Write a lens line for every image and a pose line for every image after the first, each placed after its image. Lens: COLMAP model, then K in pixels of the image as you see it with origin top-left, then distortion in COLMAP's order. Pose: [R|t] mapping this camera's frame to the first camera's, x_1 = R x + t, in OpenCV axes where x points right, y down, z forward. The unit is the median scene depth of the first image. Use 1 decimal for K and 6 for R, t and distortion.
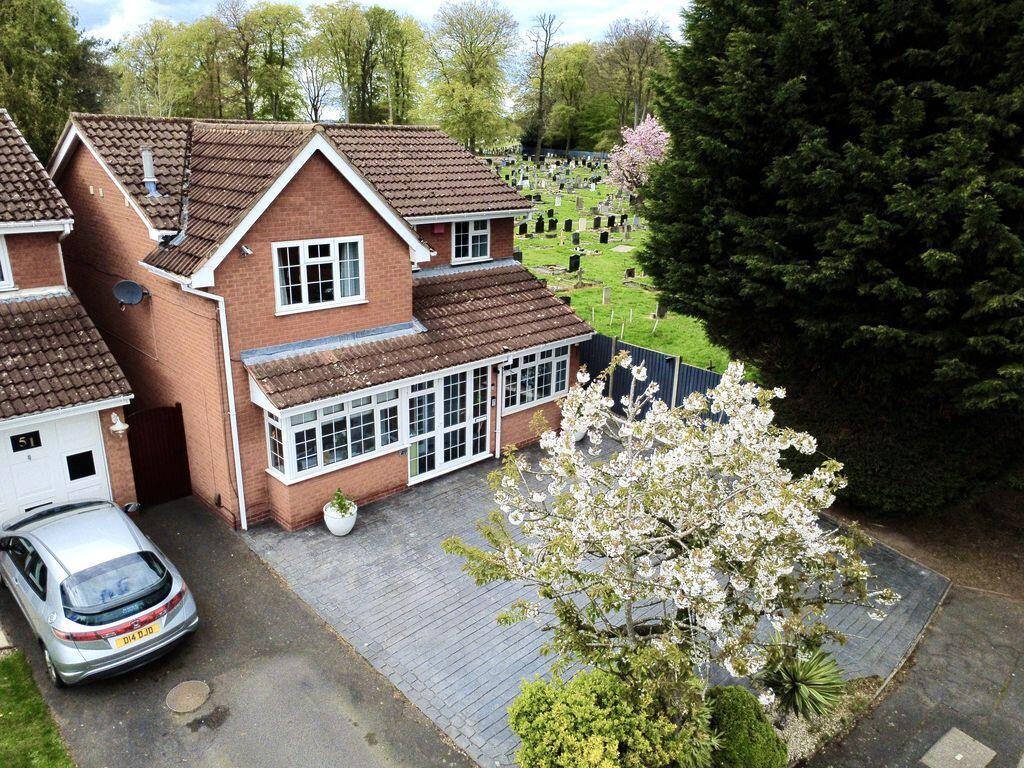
lens RADIAL K [[740.4, 0, 510.0], [0, 740.4, 385.0], [0, 0, 1]] dist [-0.011268, -0.004844]
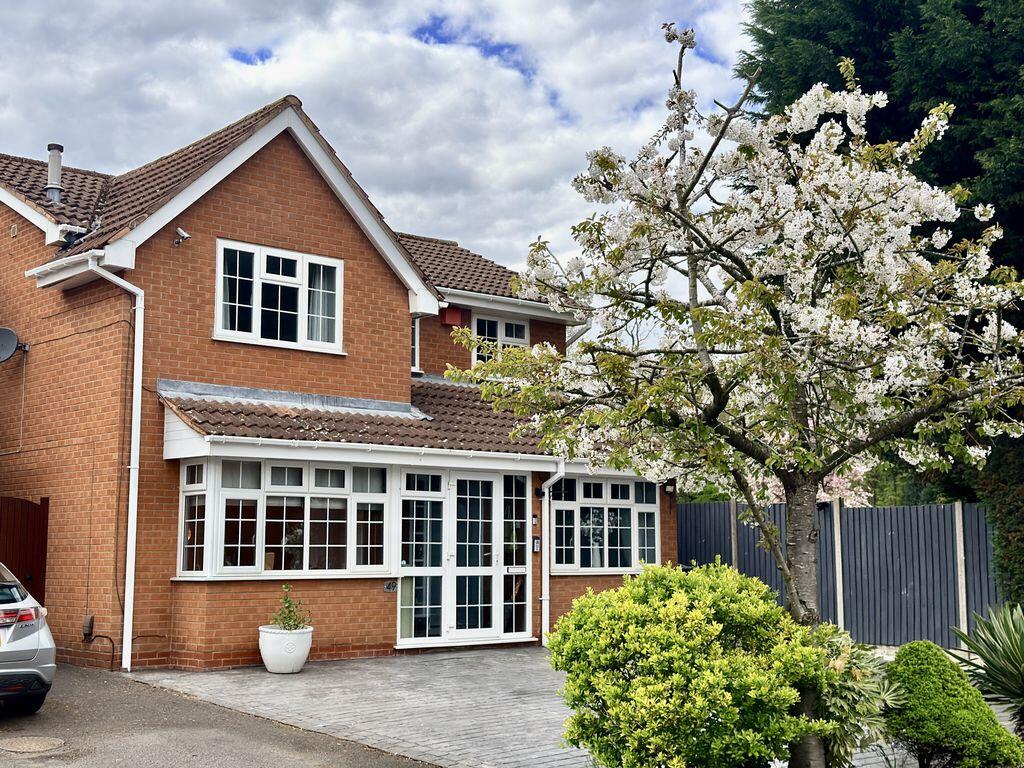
lens RADIAL K [[1326.0, 0, 514.4], [0, 1326.0, 382.9], [0, 0, 1]] dist [0.071065, 0.000000]
pose [[0.998530, -0.031374, -0.044208, 0.014410], [0.009063, 0.900641, -0.434469, 0.437781], [0.053447, 0.433430, 0.899601, -0.071068]]
